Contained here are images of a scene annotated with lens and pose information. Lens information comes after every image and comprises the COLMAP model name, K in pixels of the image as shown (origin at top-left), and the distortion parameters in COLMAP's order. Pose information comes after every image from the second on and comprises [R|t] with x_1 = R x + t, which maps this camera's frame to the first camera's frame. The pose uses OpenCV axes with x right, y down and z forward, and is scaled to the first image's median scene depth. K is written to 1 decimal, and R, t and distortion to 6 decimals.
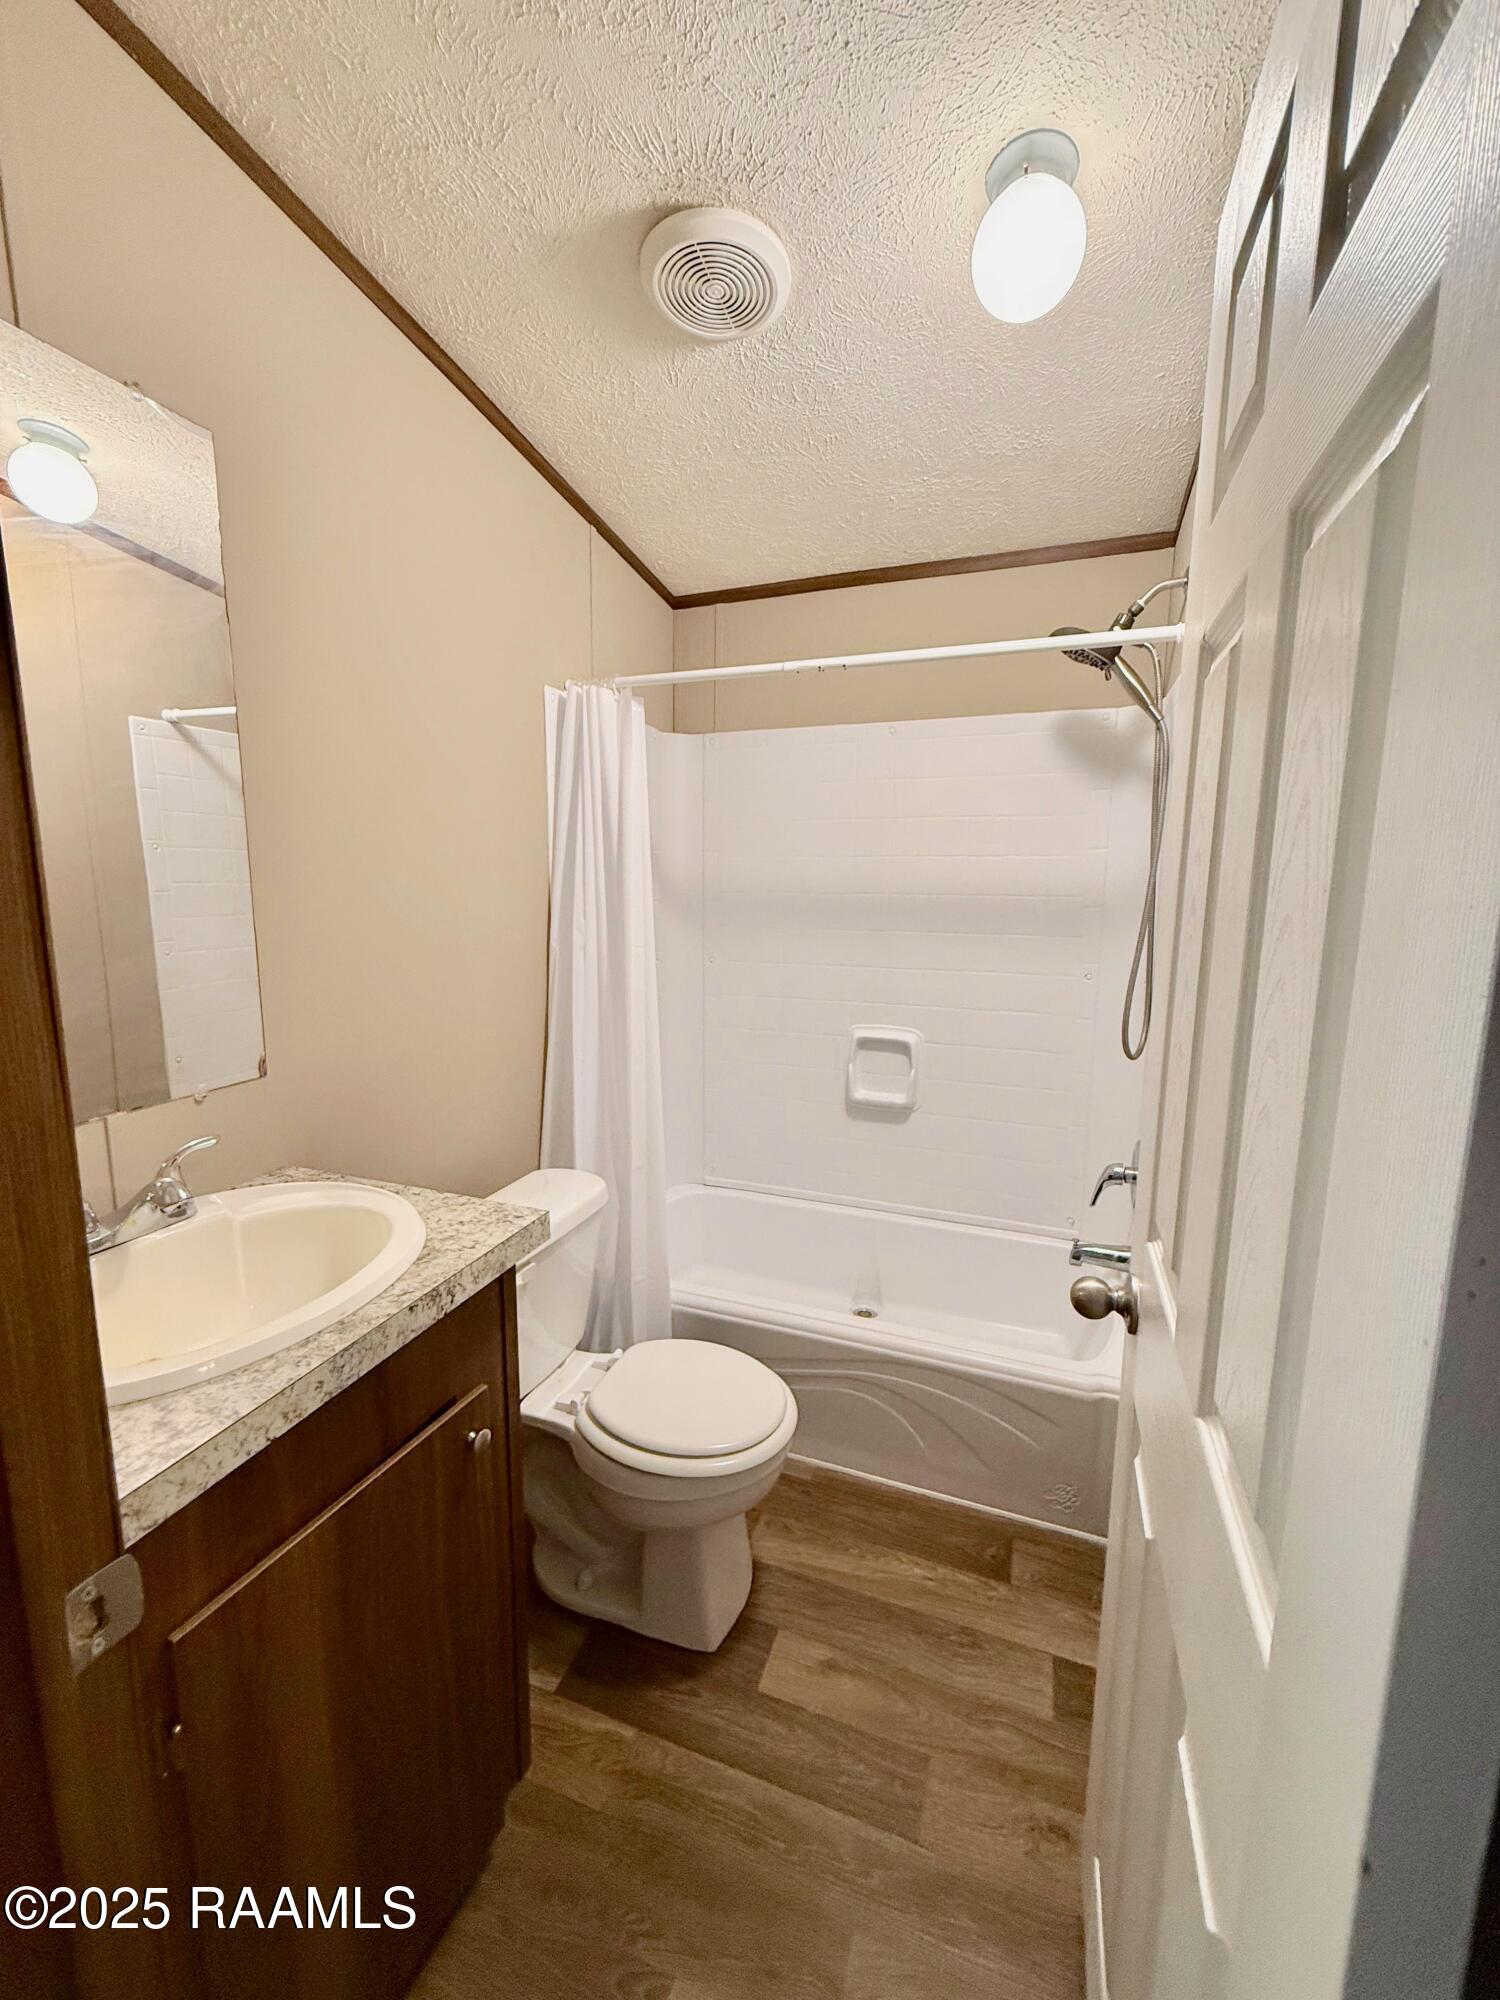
lens RADIAL K [[797.8, 0, 751.8], [0, 797.8, 1003.9], [0, 0, 1]] dist [0.002560, -0.000107]
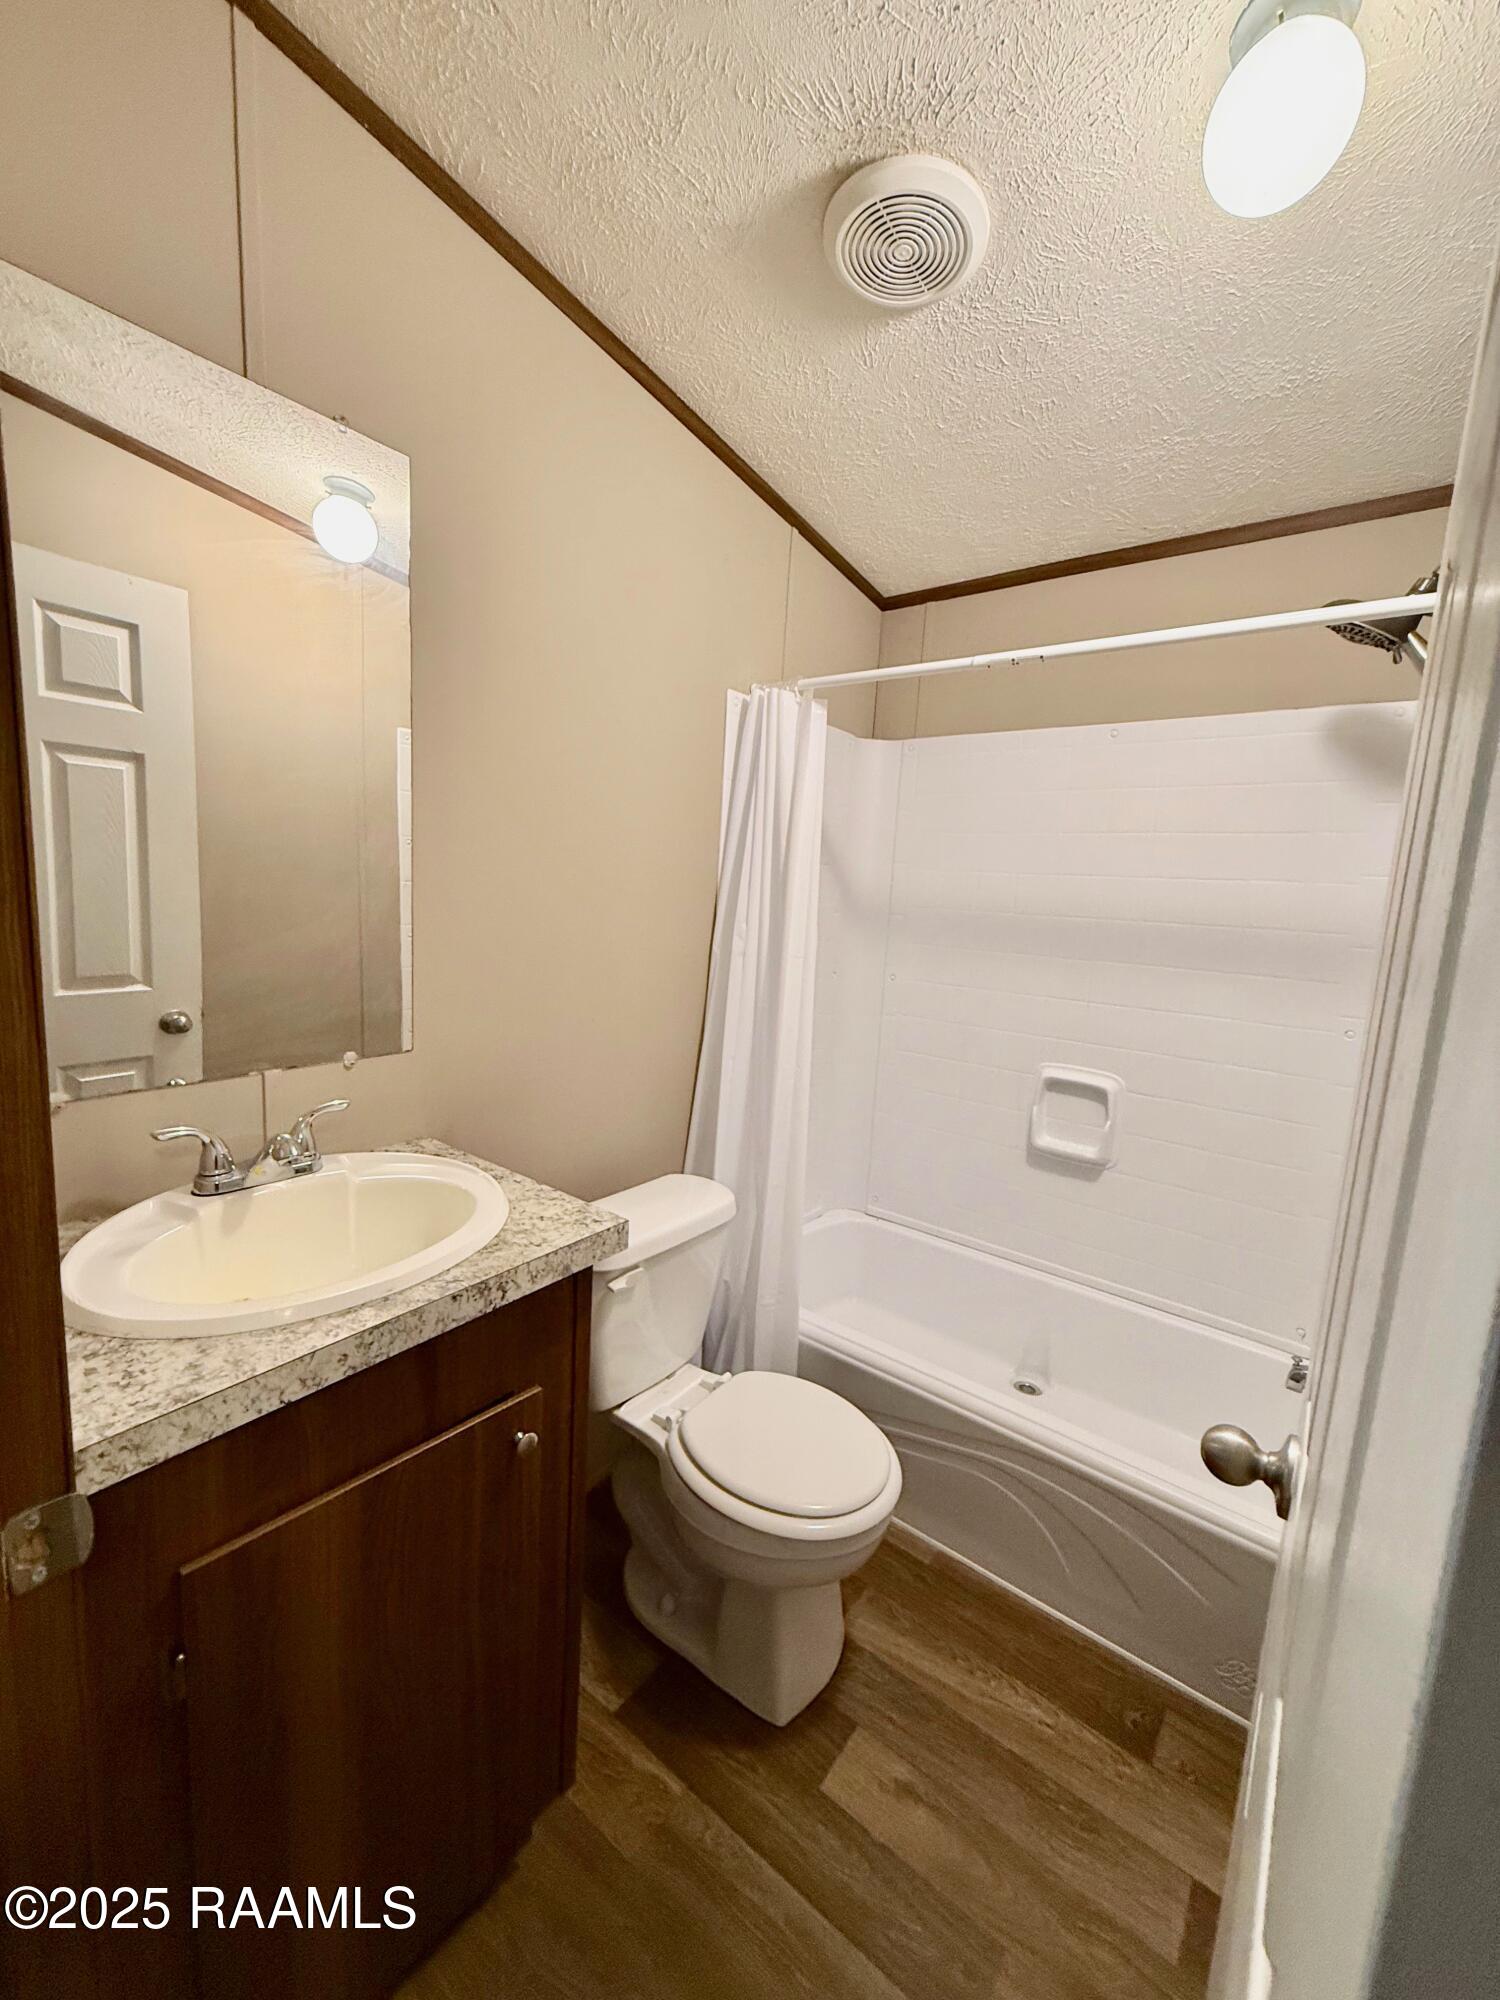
lens RADIAL K [[797.8, 0, 752.1], [0, 797.8, 1002.7], [0, 0, 1]] dist [0.002560, -0.000107]
pose [[0.954725, 0.085683, -0.284885, 0.115495], [-0.091454, 0.995785, -0.006991, -0.007404], [0.283085, 0.032729, 0.958536, 0.088915]]
